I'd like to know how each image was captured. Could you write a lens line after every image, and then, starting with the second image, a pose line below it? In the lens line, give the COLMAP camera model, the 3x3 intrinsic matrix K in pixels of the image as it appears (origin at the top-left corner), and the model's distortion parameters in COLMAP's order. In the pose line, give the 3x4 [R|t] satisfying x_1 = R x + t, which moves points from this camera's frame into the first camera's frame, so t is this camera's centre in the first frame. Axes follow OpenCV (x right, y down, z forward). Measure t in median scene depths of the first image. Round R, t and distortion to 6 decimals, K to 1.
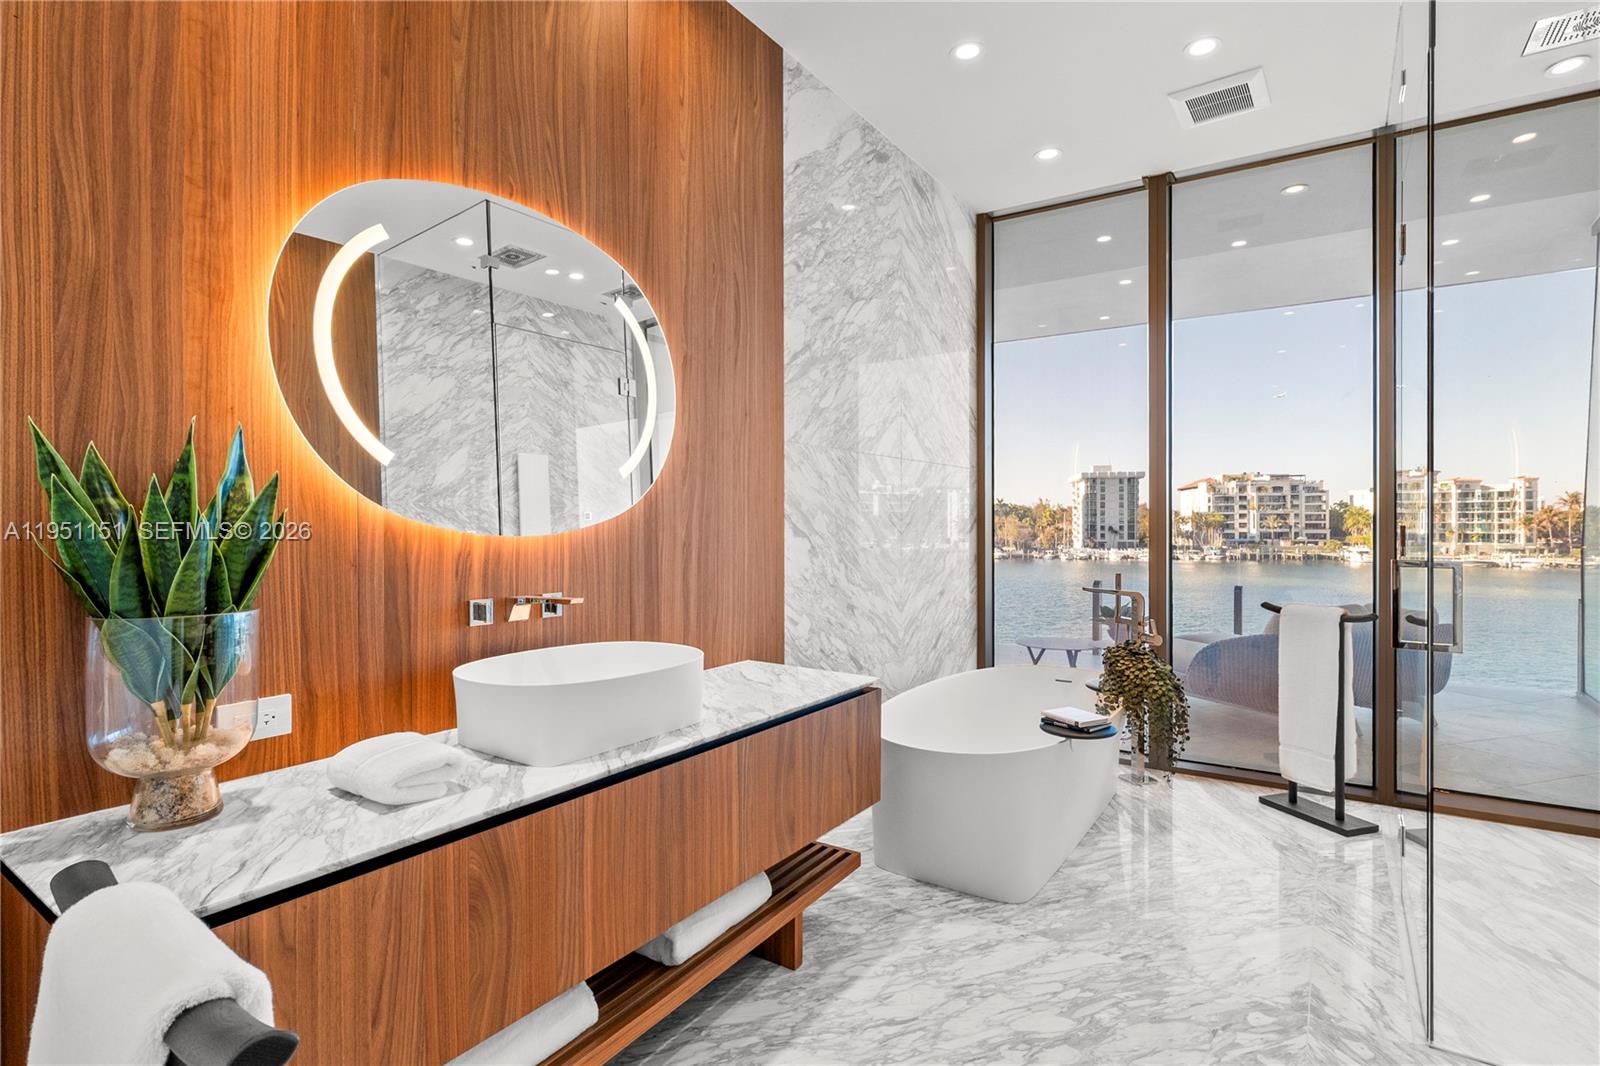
lens RADIAL K [[781.0, 0, 809.8], [0, 781.0, 521.8], [0, 0, 1]] dist [-0.000721, -0.000339]
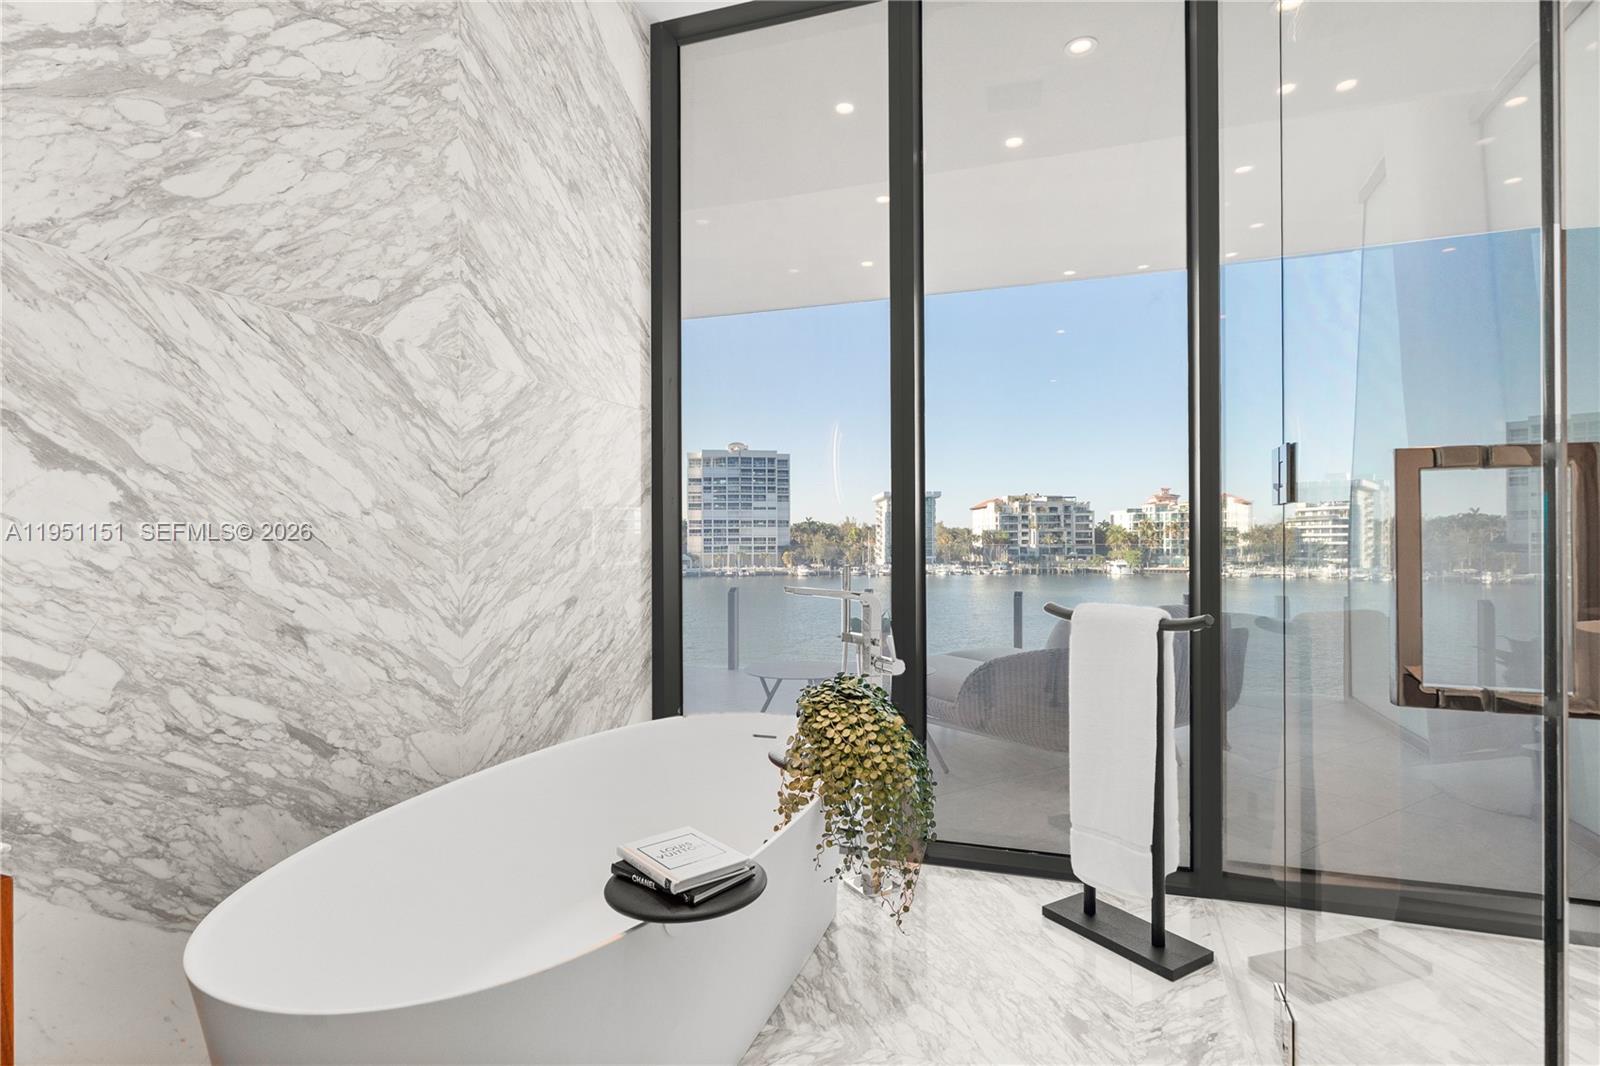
lens RADIAL K [[783.9, 0, 813.2], [0, 783.9, 540.7], [0, 0, 1]] dist [-0.012484, -0.000114]
pose [[0.970798, -0.002810, 0.239880, 0.142932], [0.002827, 0.999996, 0.000276, 0.030318], [-0.239880, 0.000410, 0.970802, 0.252162]]
